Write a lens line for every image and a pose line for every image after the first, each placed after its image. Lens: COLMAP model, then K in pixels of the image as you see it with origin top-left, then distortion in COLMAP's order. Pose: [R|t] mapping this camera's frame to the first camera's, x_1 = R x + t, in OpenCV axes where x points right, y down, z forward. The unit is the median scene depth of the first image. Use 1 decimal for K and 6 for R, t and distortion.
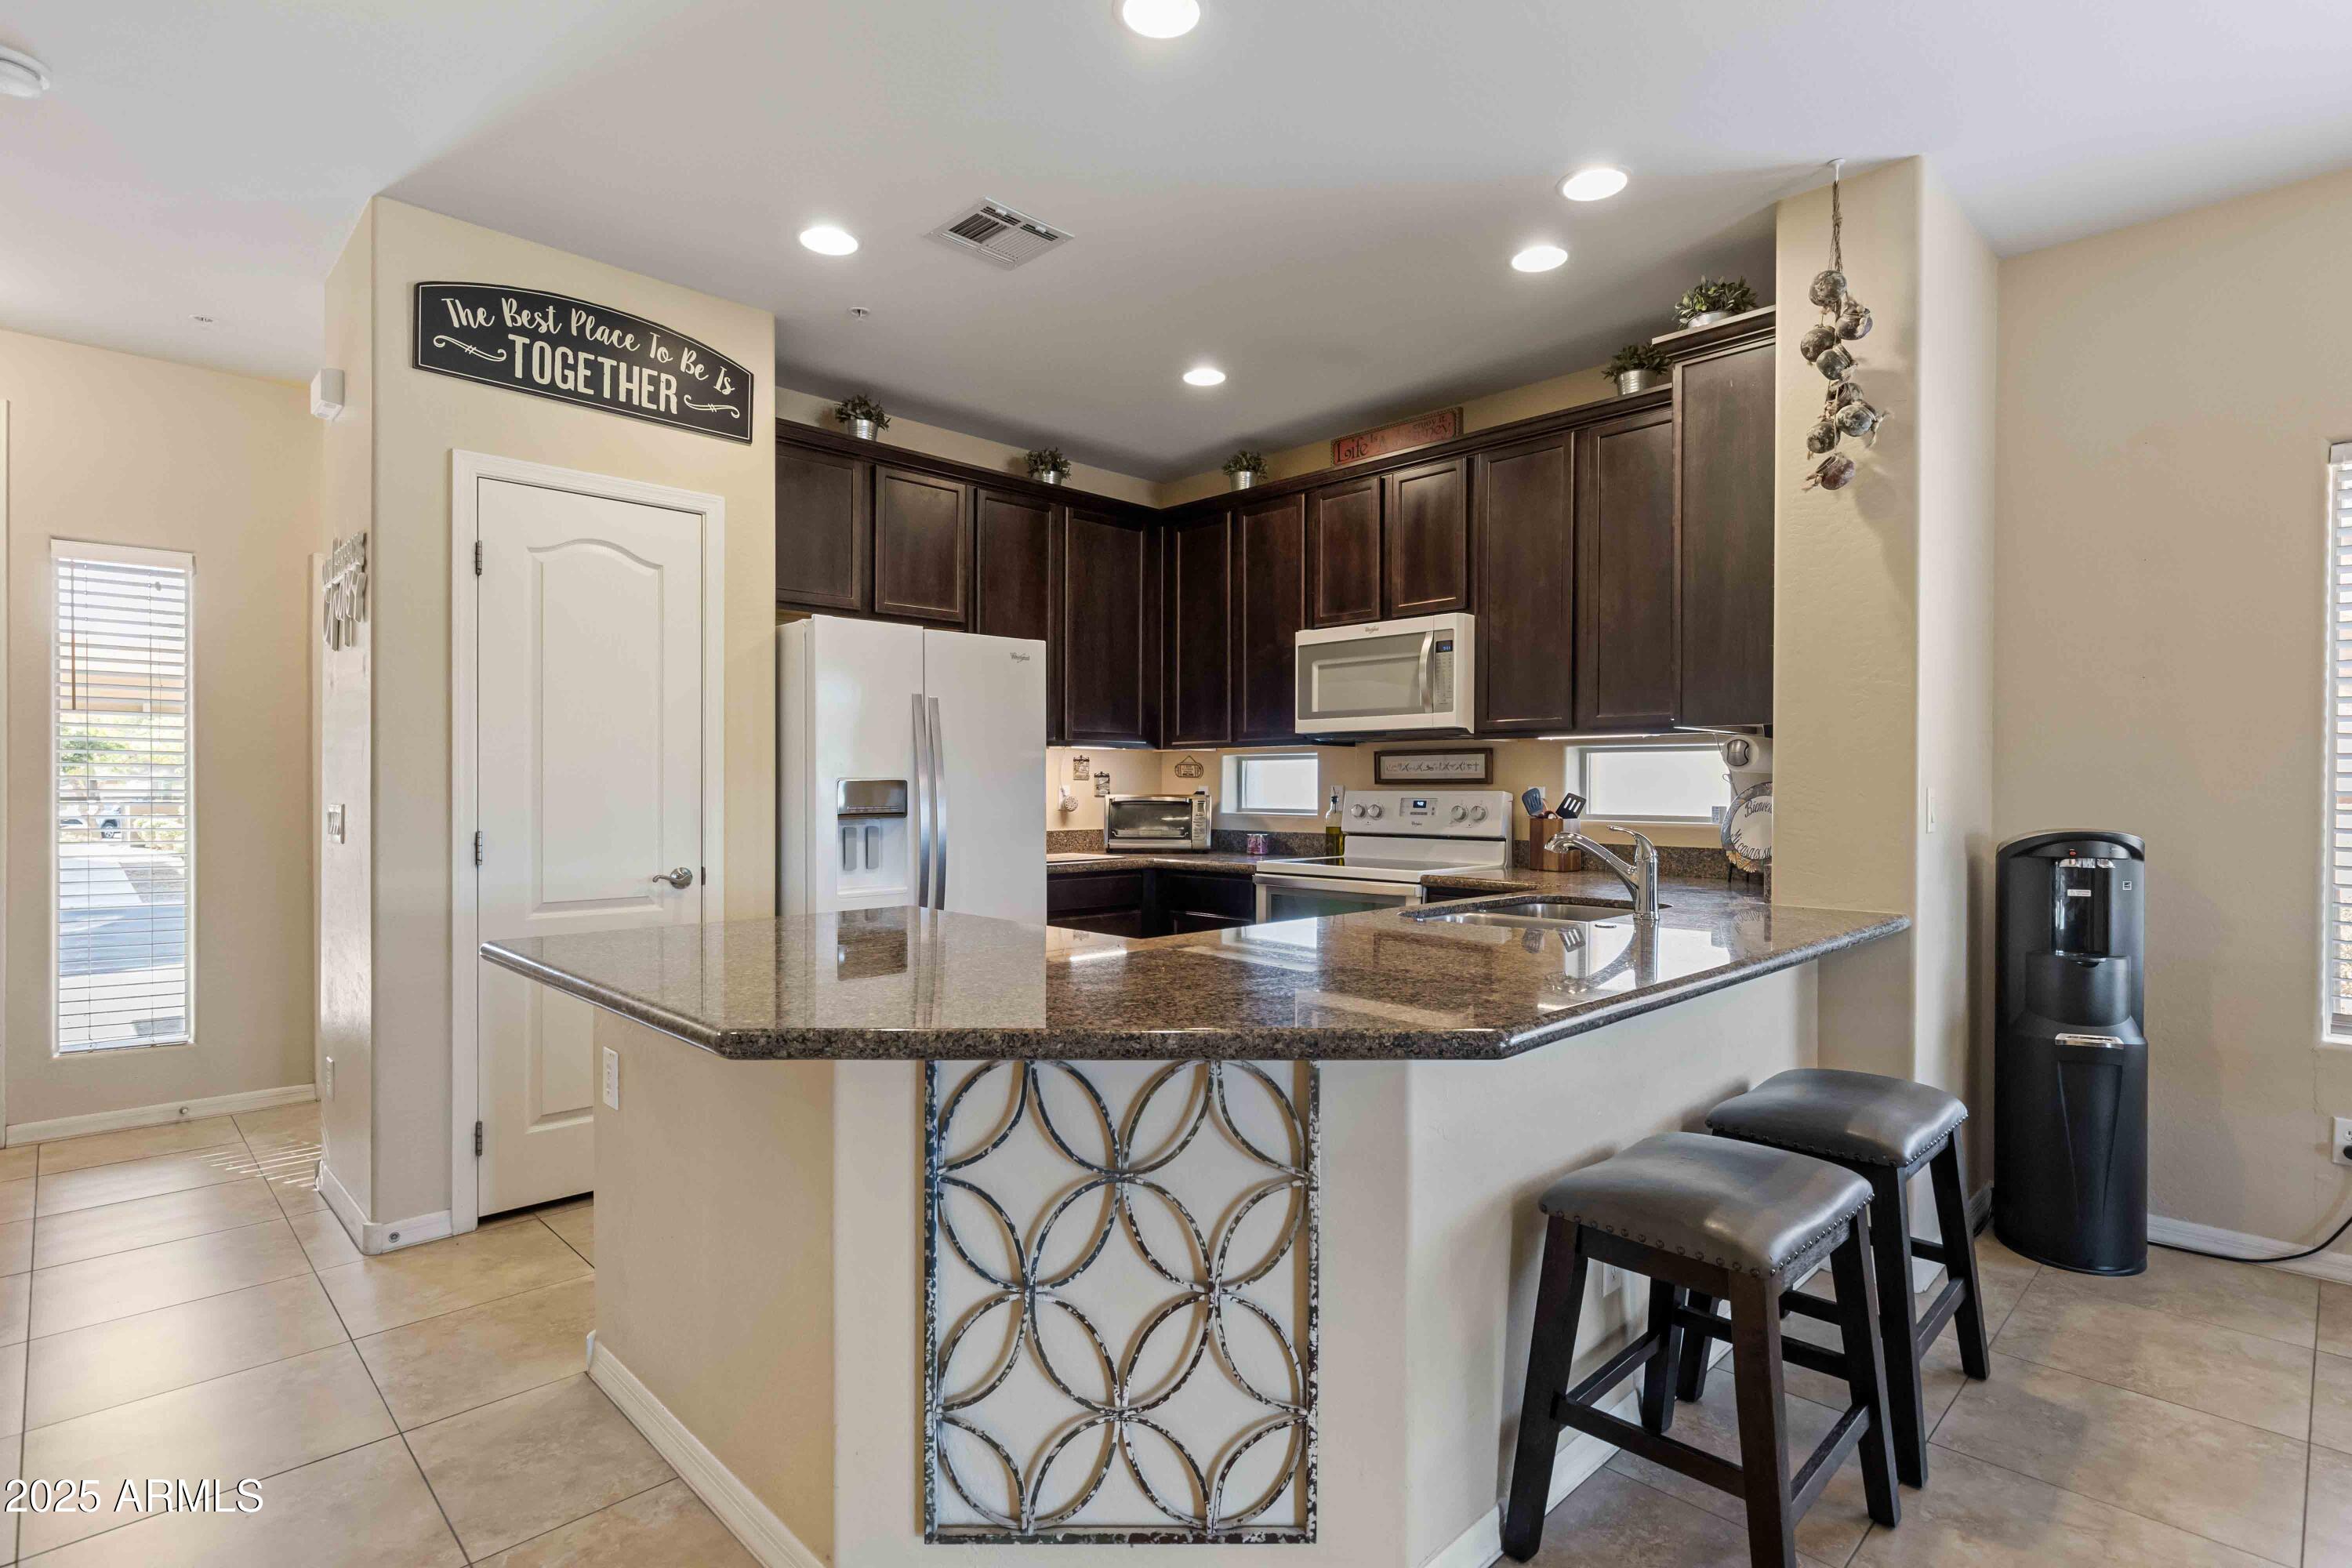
lens RADIAL K [[1154.8, 0, 1195.0], [0, 1154.8, 794.9], [0, 0, 1]] dist [-0.000275, -0.000033]
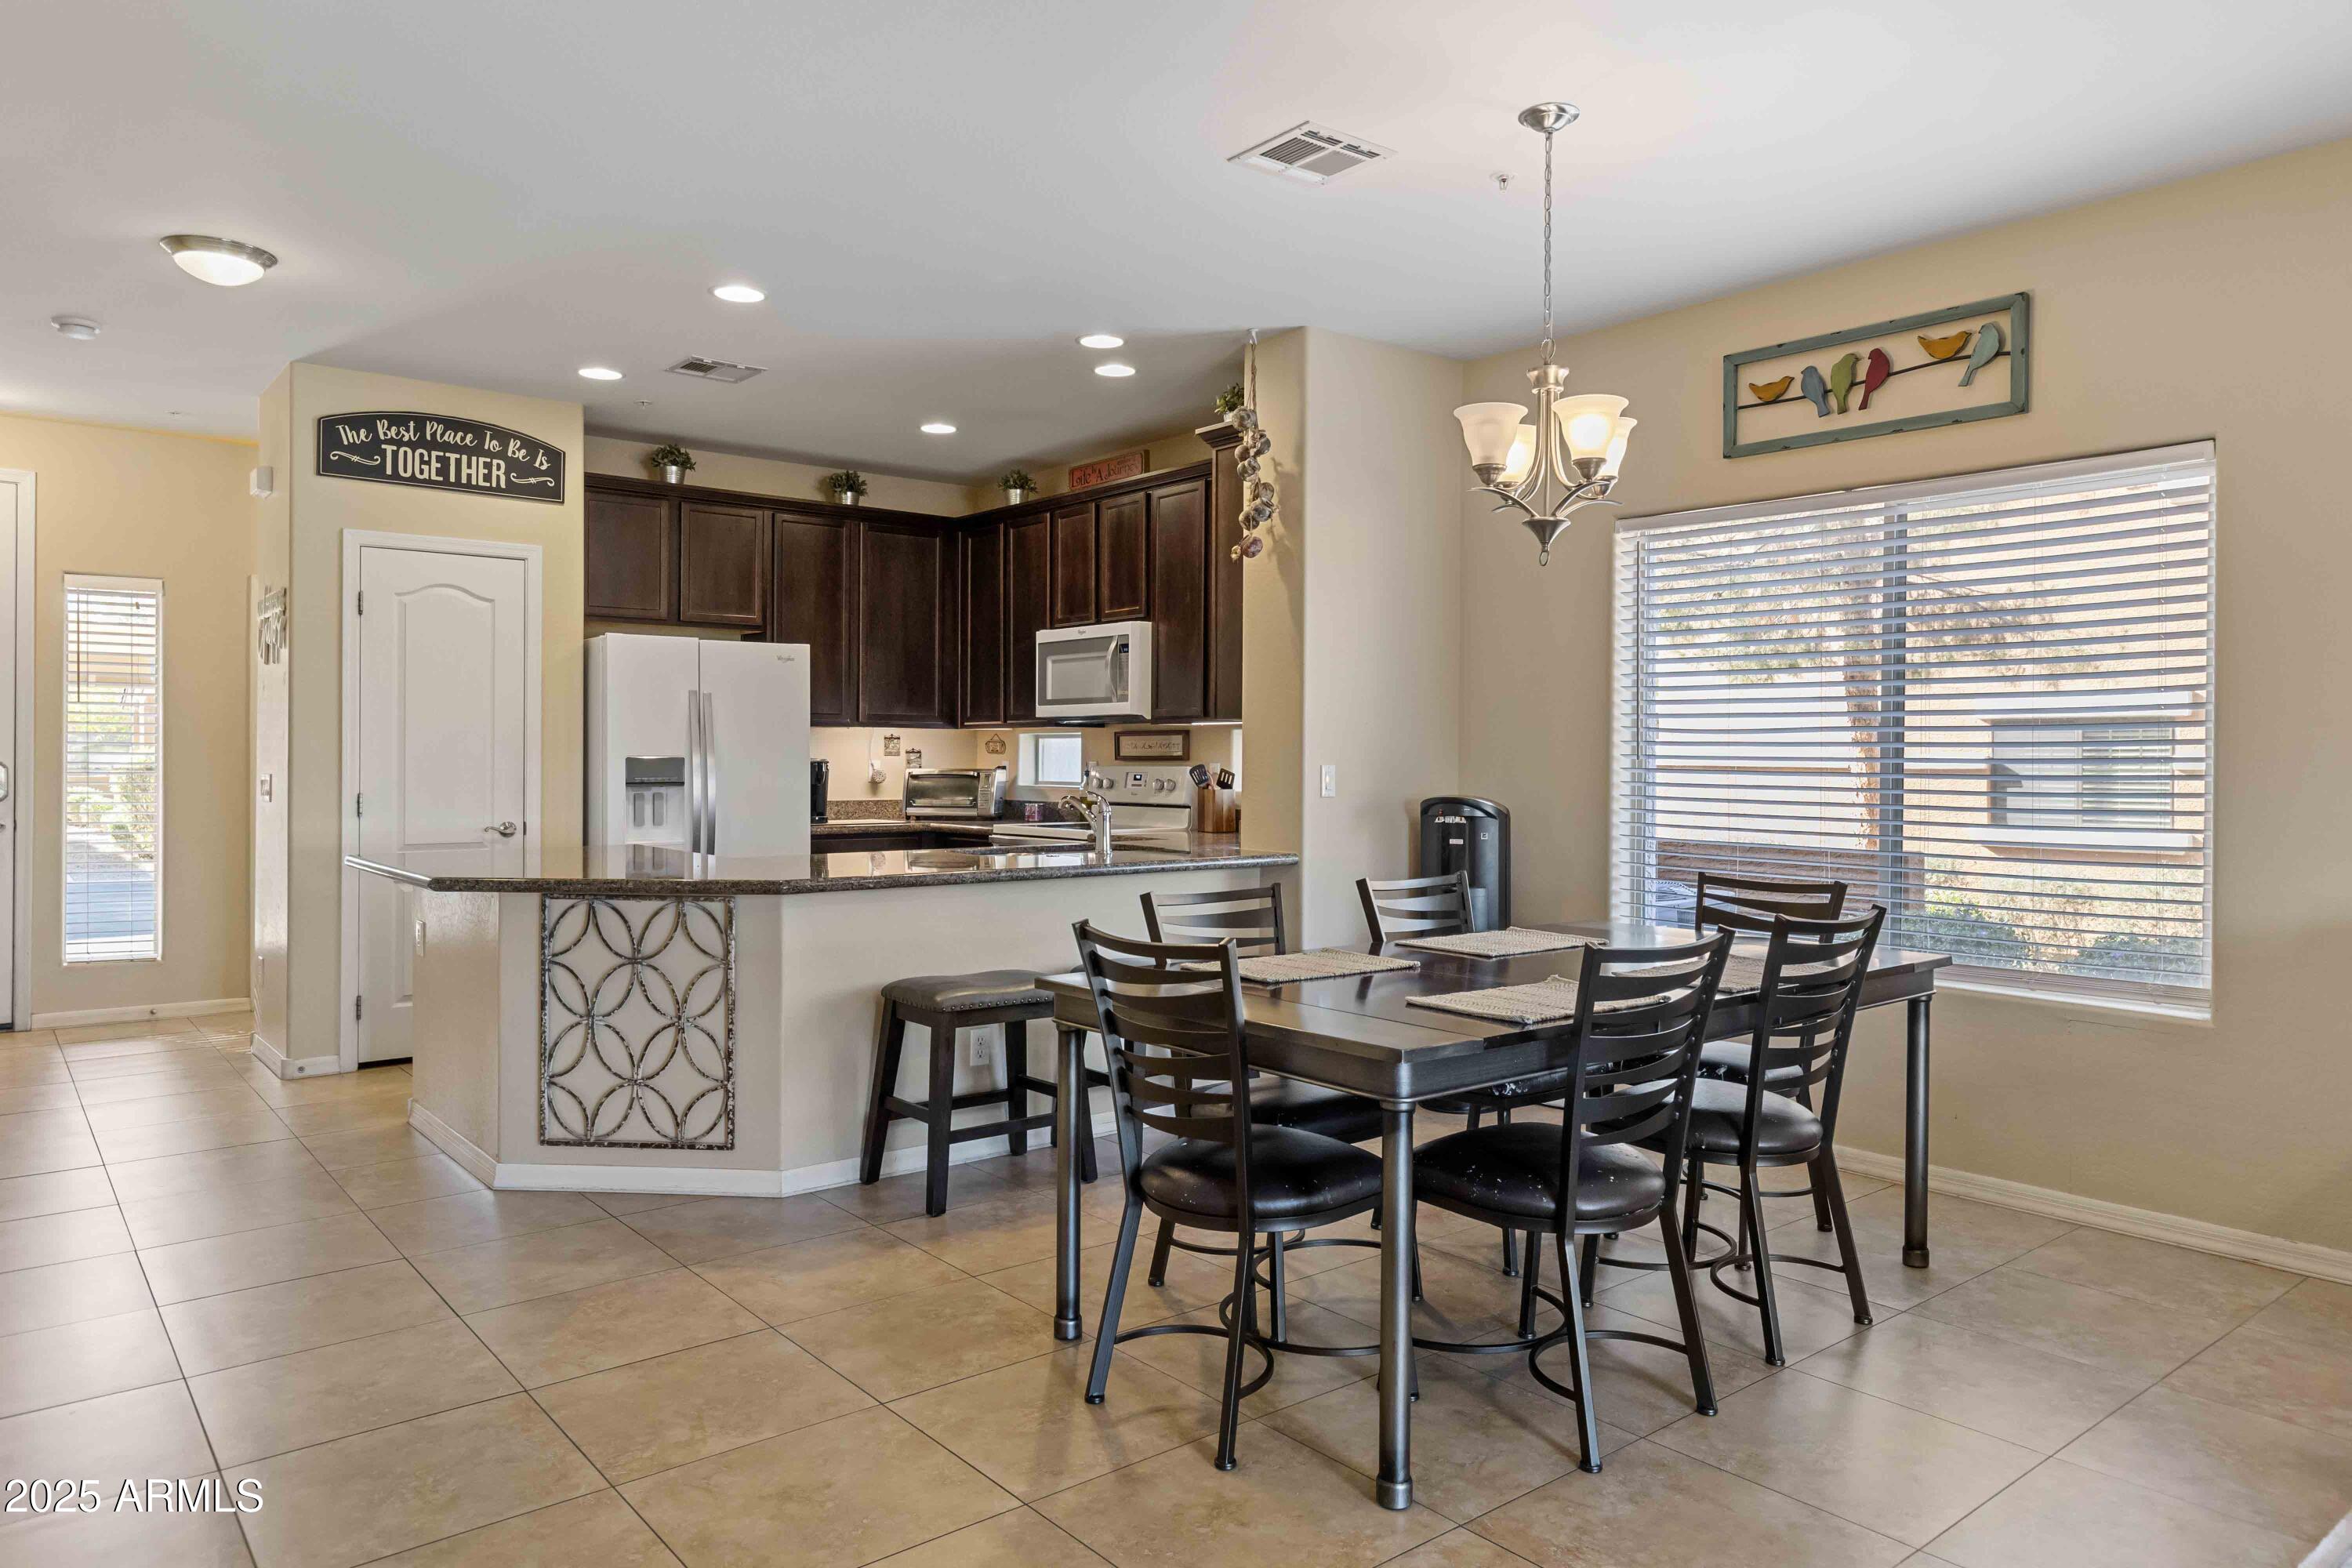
lens RADIAL K [[1506.9, 0, 1212.6], [0, 1506.9, 763.5], [0, 0, 1]] dist [0.011979, -0.001606]
pose [[0.996290, 0.002857, -0.086011, 0.561402], [-0.003211, 0.999987, -0.003979, -0.000408], [0.085999, 0.004240, 0.996286, -0.734855]]
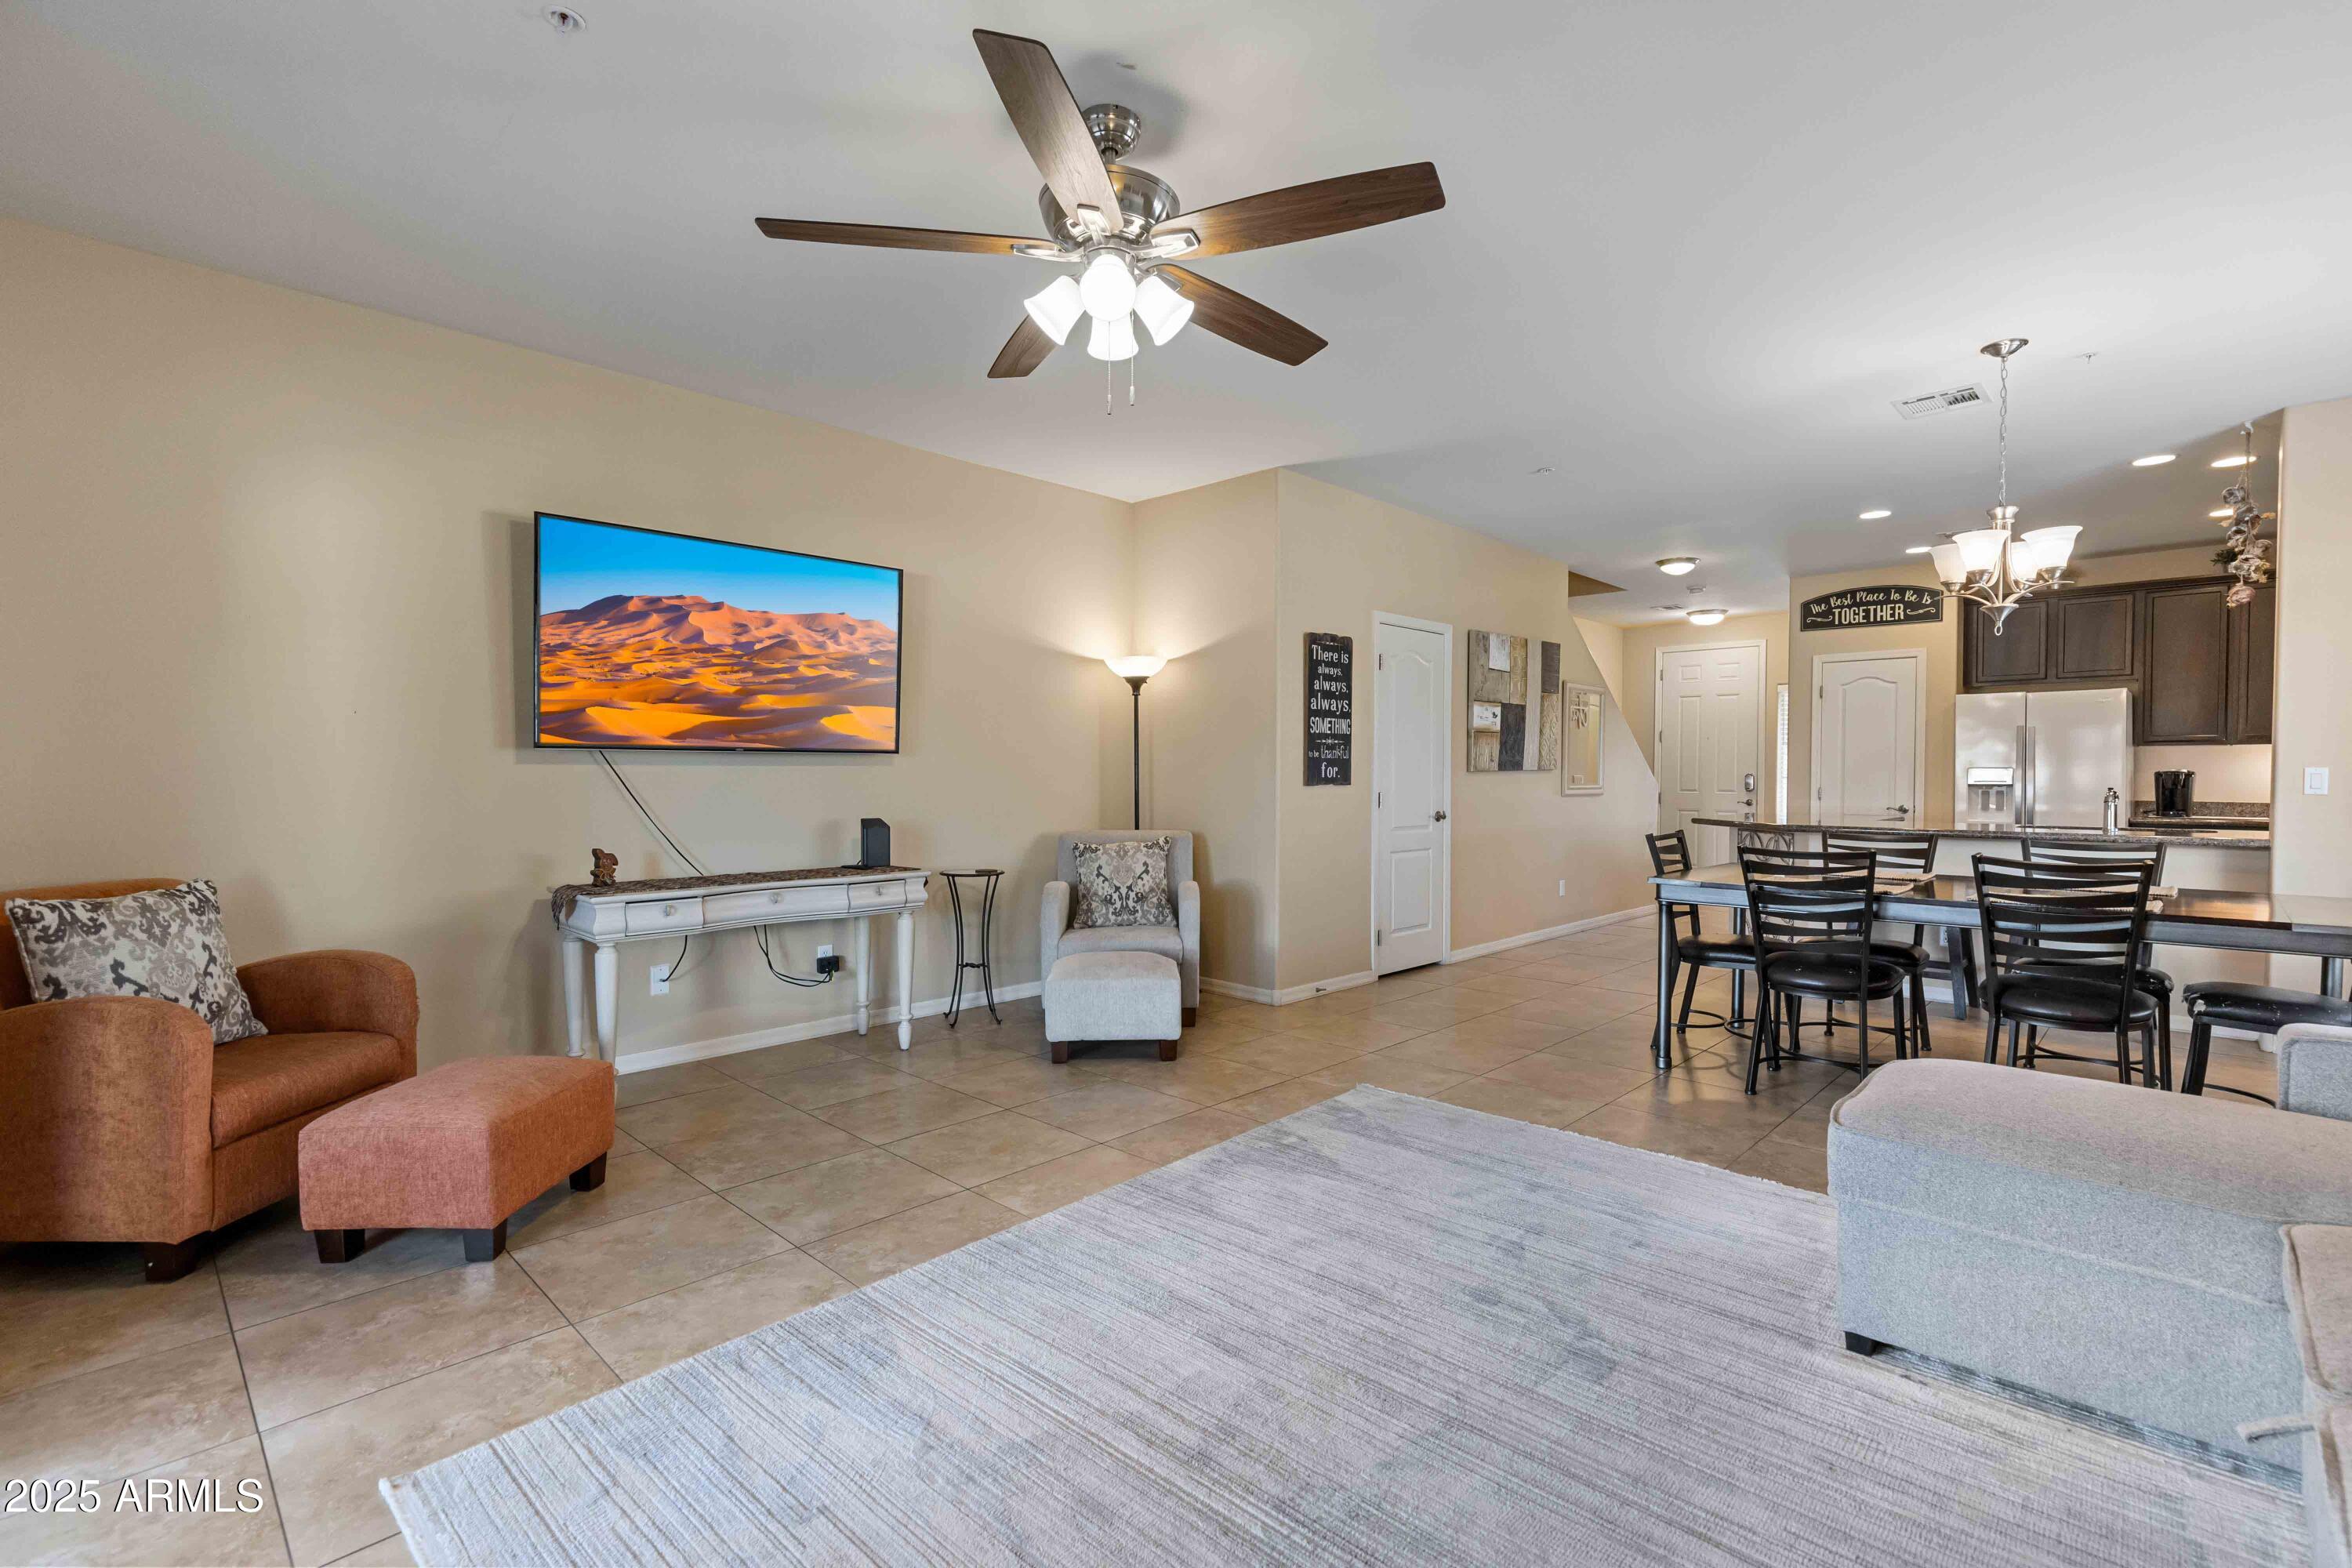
lens RADIAL K [[1055.7, 0, 1201.6], [0, 1055.7, 791.1], [0, 0, 1]] dist [0.013941, -0.002428]
pose [[0.032559, 0.014112, -0.999370, 1.830551], [-0.011783, 0.999836, 0.013734, 0.021651], [0.999400, 0.011328, 0.032720, -0.575957]]
